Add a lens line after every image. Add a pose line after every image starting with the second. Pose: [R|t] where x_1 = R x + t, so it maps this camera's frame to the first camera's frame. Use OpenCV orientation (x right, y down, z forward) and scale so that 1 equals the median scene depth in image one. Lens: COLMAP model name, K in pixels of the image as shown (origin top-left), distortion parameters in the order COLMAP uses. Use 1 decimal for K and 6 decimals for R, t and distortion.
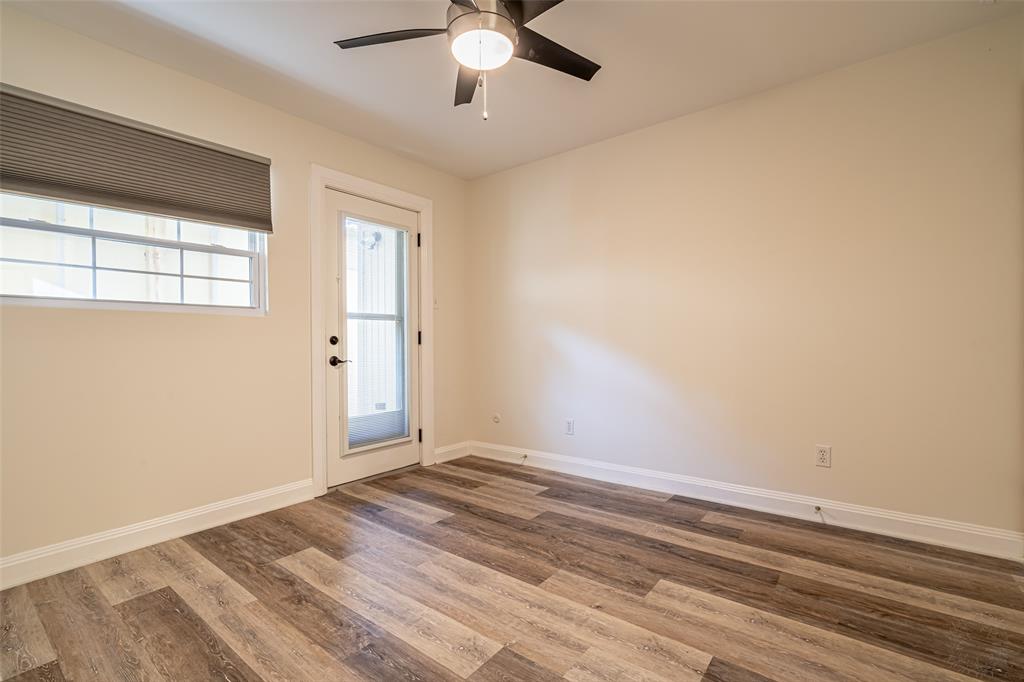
lens RADIAL K [[468.8, 0, 520.3], [0, 468.8, 343.1], [0, 0, 1]] dist [-0.008397, 0.000579]
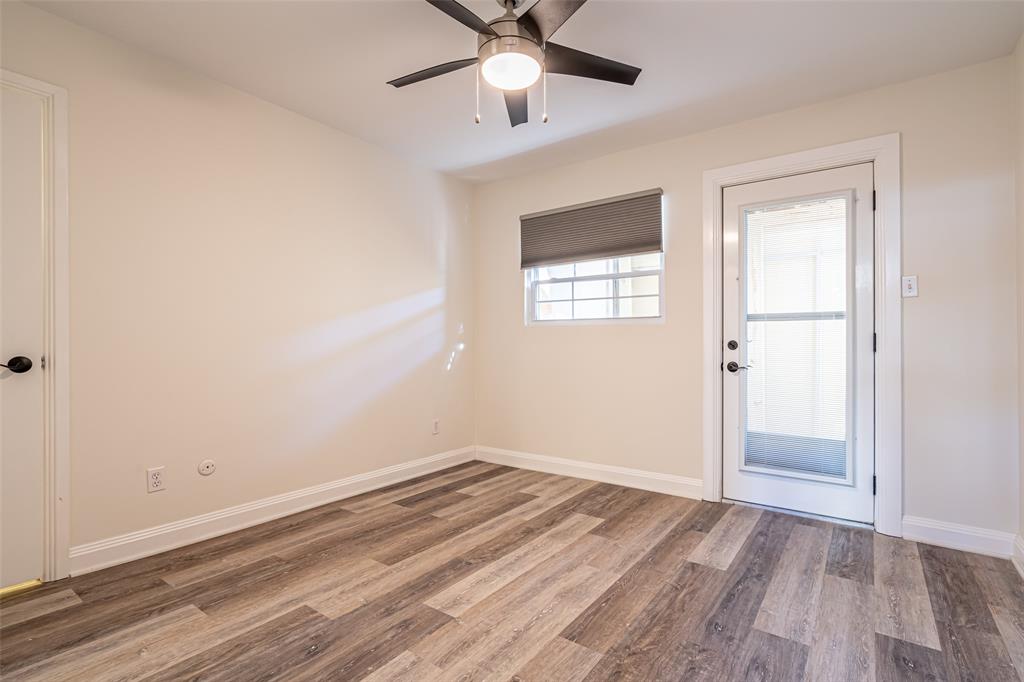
lens RADIAL K [[468.8, 0, 520.7], [0, 468.8, 339.7], [0, 0, 1]] dist [-0.008397, 0.000579]
pose [[0.031972, -0.003015, -0.999484, 0.649298], [-0.011854, 0.999924, -0.003396, -0.010121], [0.999418, 0.011957, 0.031934, 0.660211]]
